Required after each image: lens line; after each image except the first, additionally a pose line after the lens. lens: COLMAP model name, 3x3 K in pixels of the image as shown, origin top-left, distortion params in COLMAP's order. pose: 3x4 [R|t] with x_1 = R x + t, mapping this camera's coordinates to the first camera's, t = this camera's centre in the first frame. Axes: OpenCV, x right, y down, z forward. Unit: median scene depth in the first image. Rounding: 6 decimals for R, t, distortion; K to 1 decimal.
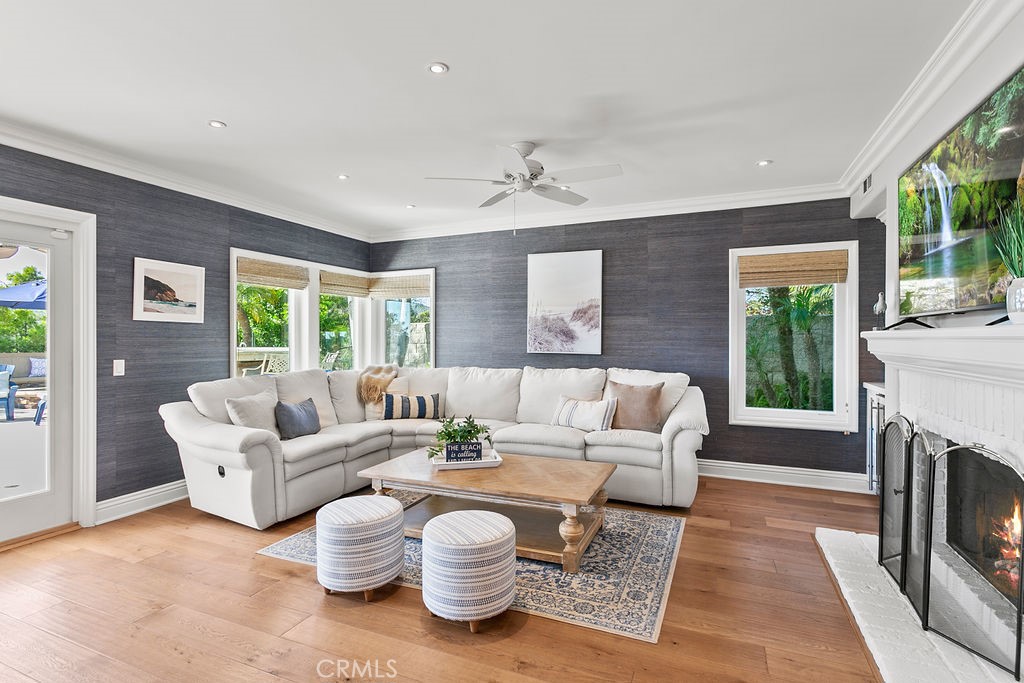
lens RADIAL K [[495.0, 0, 512.0], [0, 495.0, 341.5], [0, 0, 1]] dist [-0.004739, -0.000557]
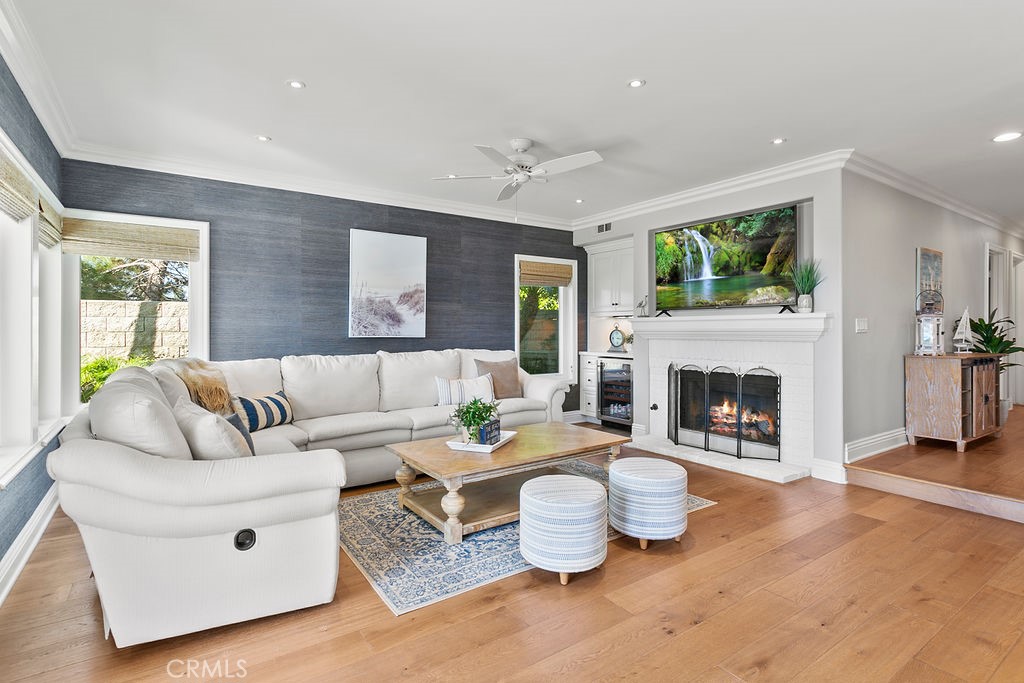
lens RADIAL K [[503.7, 0, 507.1], [0, 503.7, 332.7], [0, 0, 1]] dist [-0.000457, -0.000023]
pose [[0.532558, -0.007054, 0.846364, -0.655392], [0.004478, 0.999975, 0.005516, 0.011290], [-0.846382, 0.000853, 0.532576, 0.296149]]
